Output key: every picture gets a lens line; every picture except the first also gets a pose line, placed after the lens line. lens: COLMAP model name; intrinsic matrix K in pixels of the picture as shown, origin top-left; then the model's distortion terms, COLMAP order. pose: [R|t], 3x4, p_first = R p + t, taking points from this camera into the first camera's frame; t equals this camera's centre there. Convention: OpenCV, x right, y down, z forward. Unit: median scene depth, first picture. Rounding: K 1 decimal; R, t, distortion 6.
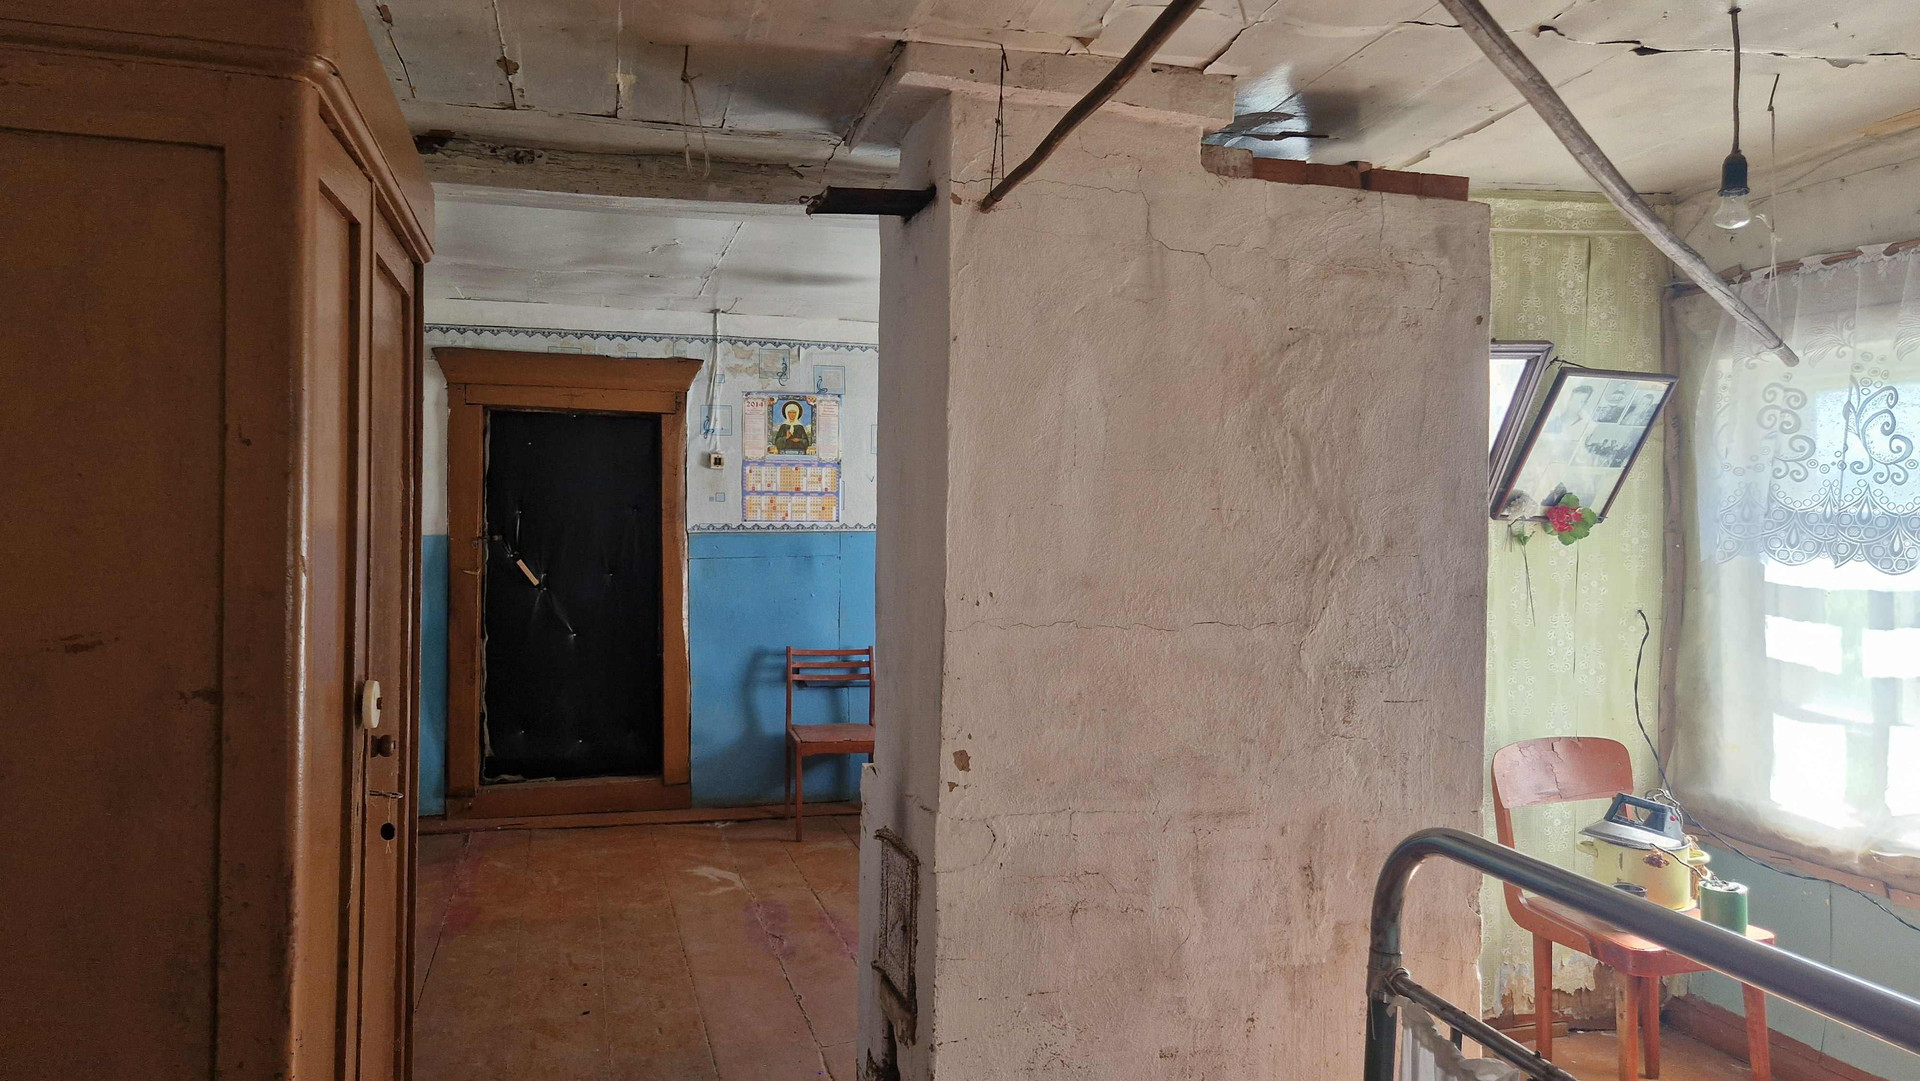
lens RADIAL K [[1319.6, 0, 966.7], [0, 1319.6, 523.6], [0, 0, 1]] dist [0.073605, -0.055761]
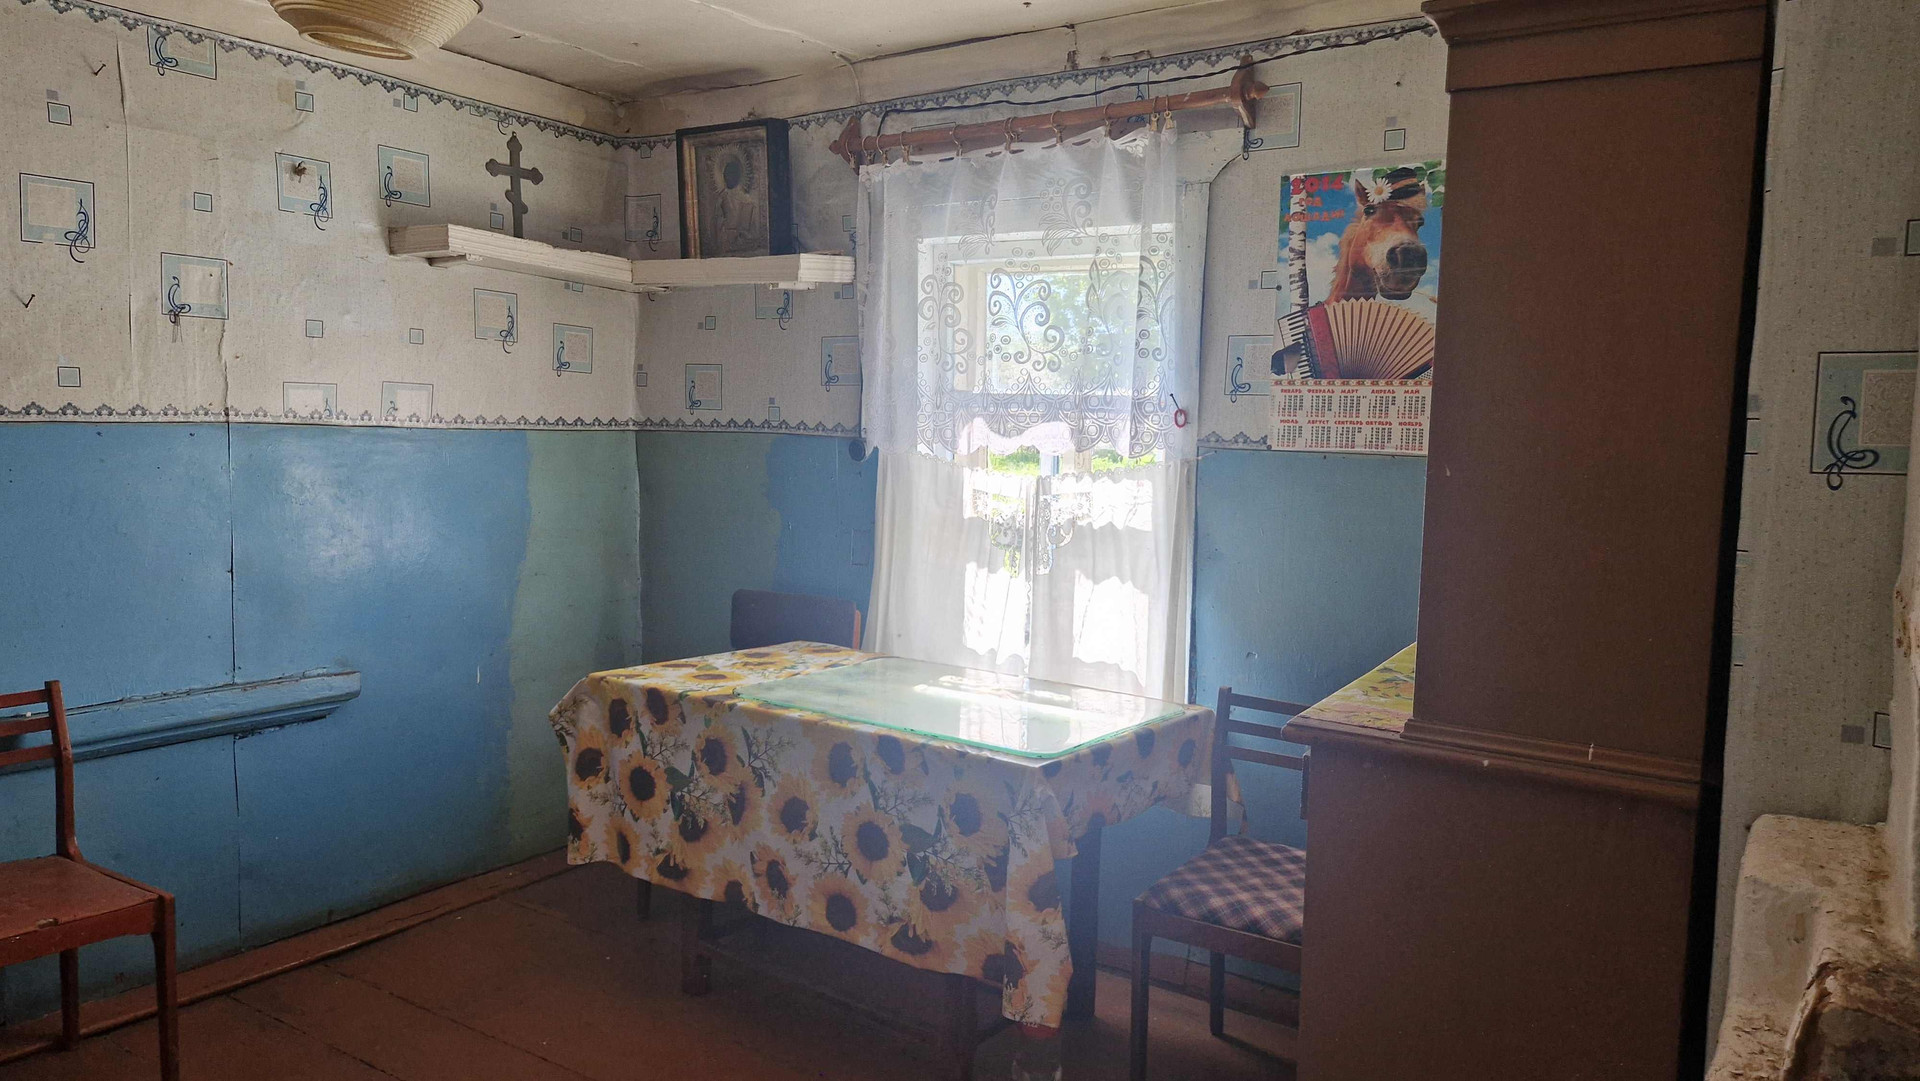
lens RADIAL K [[1330.3, 0, 921.2], [0, 1330.3, 533.3], [0, 0, 1]] dist [0.053720, -0.025064]
pose [[0.770054, -0.051900, 0.635865, -0.138261], [-0.010926, 0.995467, 0.094483, -0.002812], [-0.637886, -0.079704, 0.765996, 0.479672]]
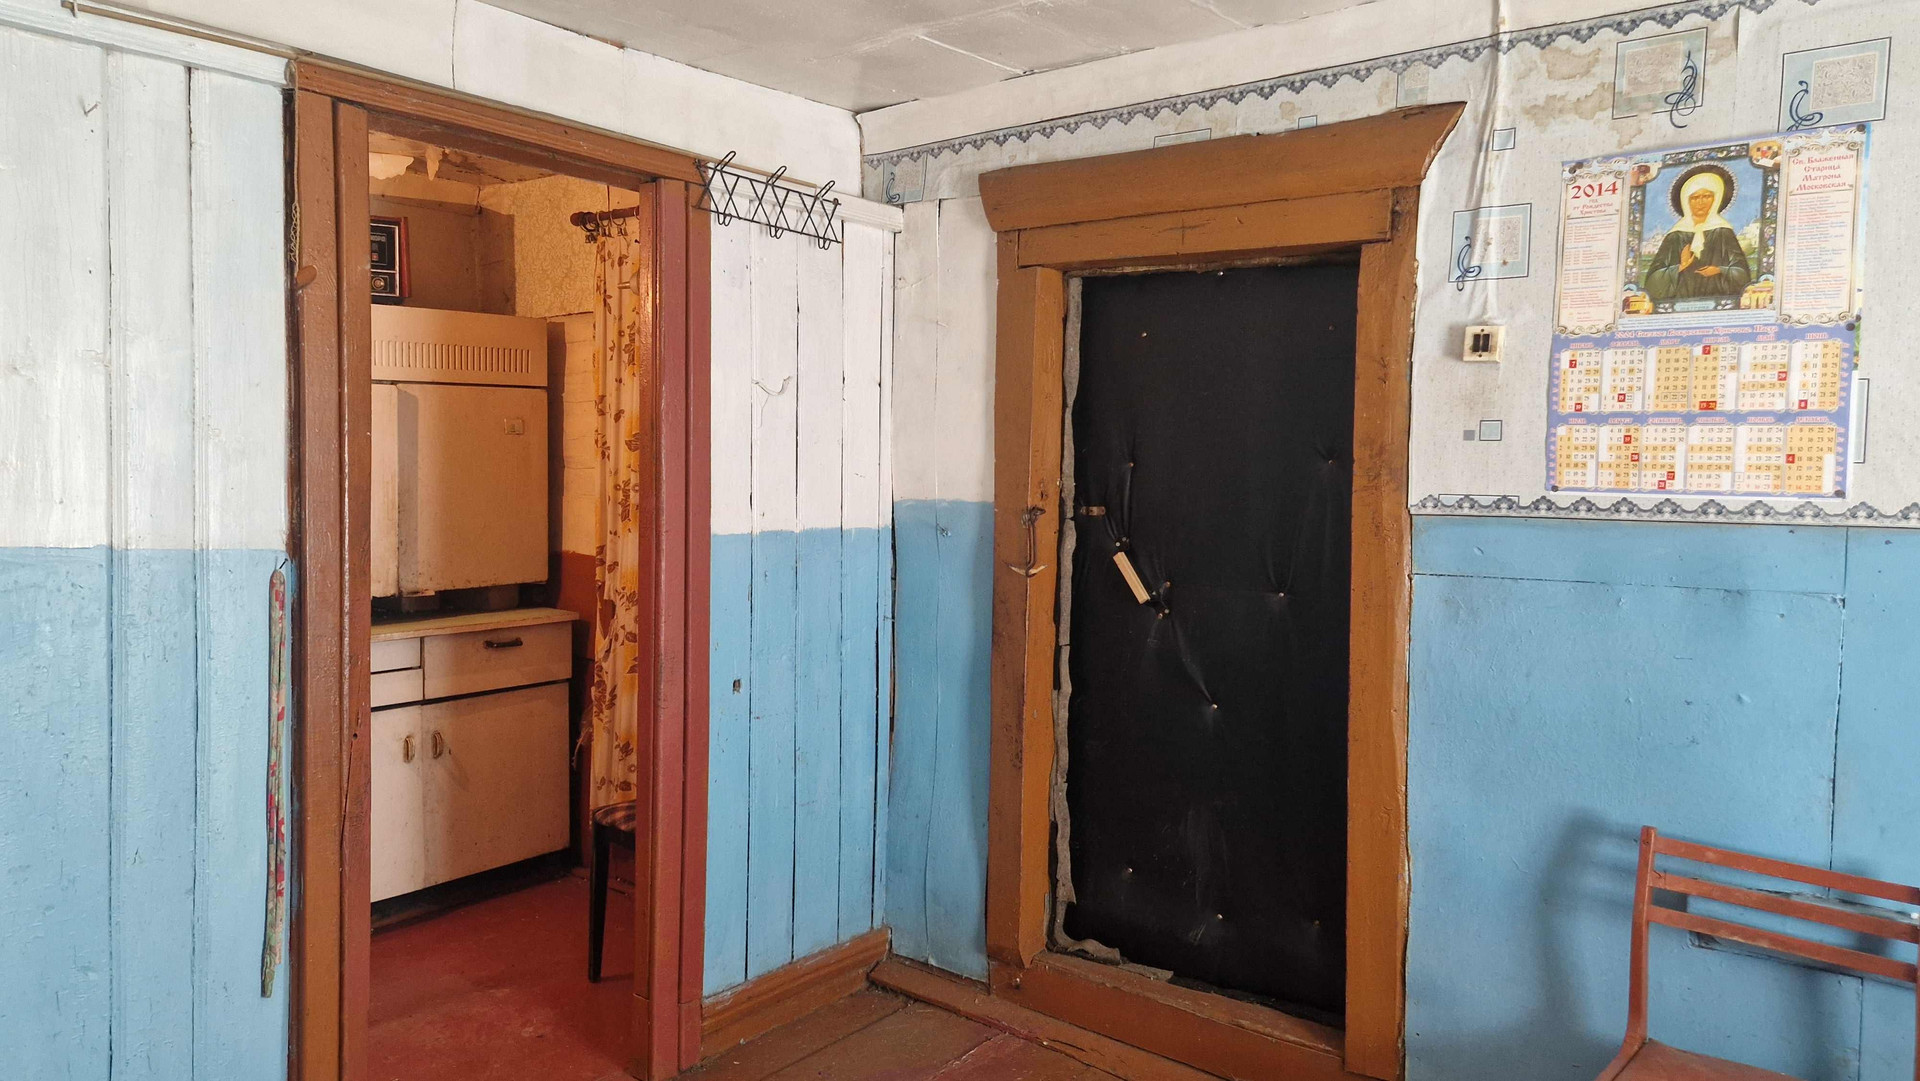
lens RADIAL K [[1319.6, 0, 948.0], [0, 1319.6, 530.3], [0, 0, 1]] dist [0.073605, -0.055761]
pose [[0.570040, 0.044500, -0.820411, 0.060832], [-0.024912, 0.999009, 0.036877, 0.000089], [0.821239, -0.000583, 0.570584, 0.625713]]
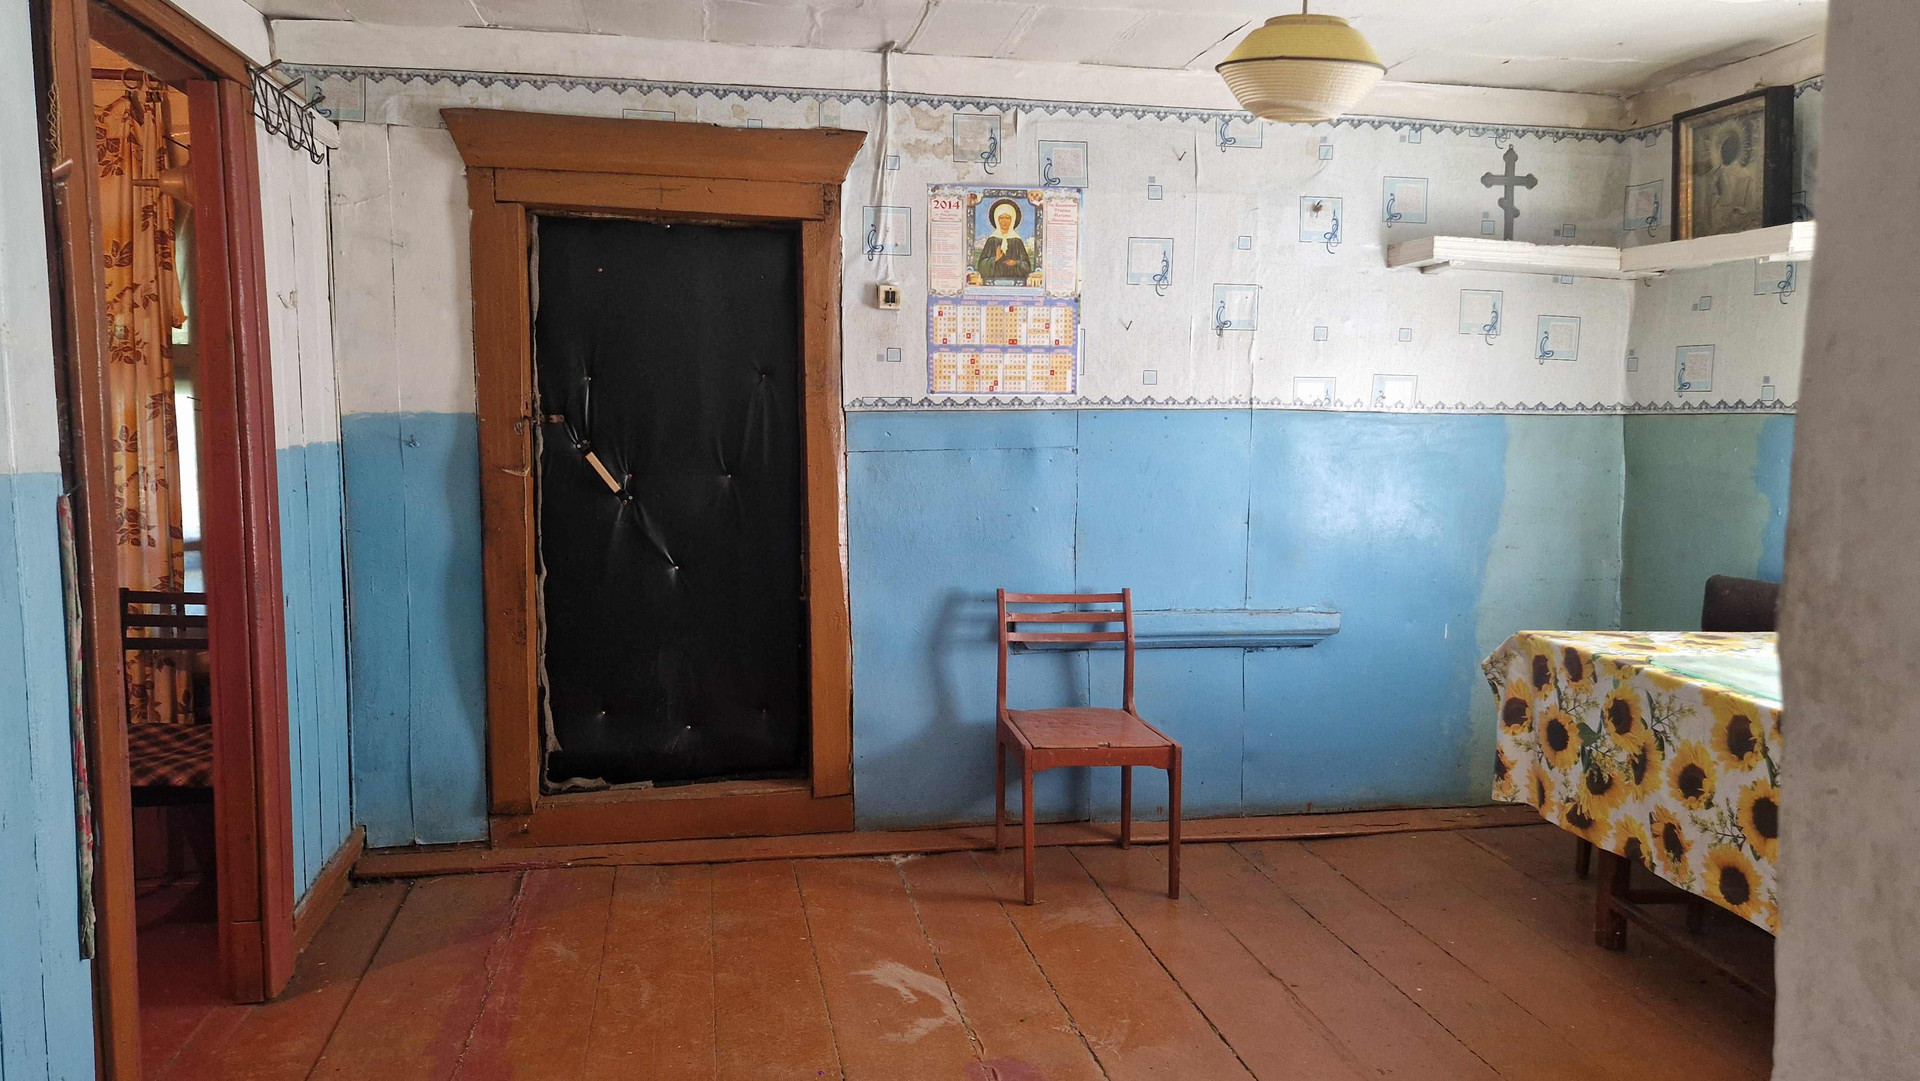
lens RADIAL K [[1319.6, 0, 949.7], [0, 1319.6, 531.8], [0, 0, 1]] dist [0.073605, -0.055761]
pose [[0.995092, 0.006524, -0.098742, -0.096929], [0.002322, 0.996011, 0.089203, 0.008200], [0.098930, -0.088995, 0.991107, 0.368423]]
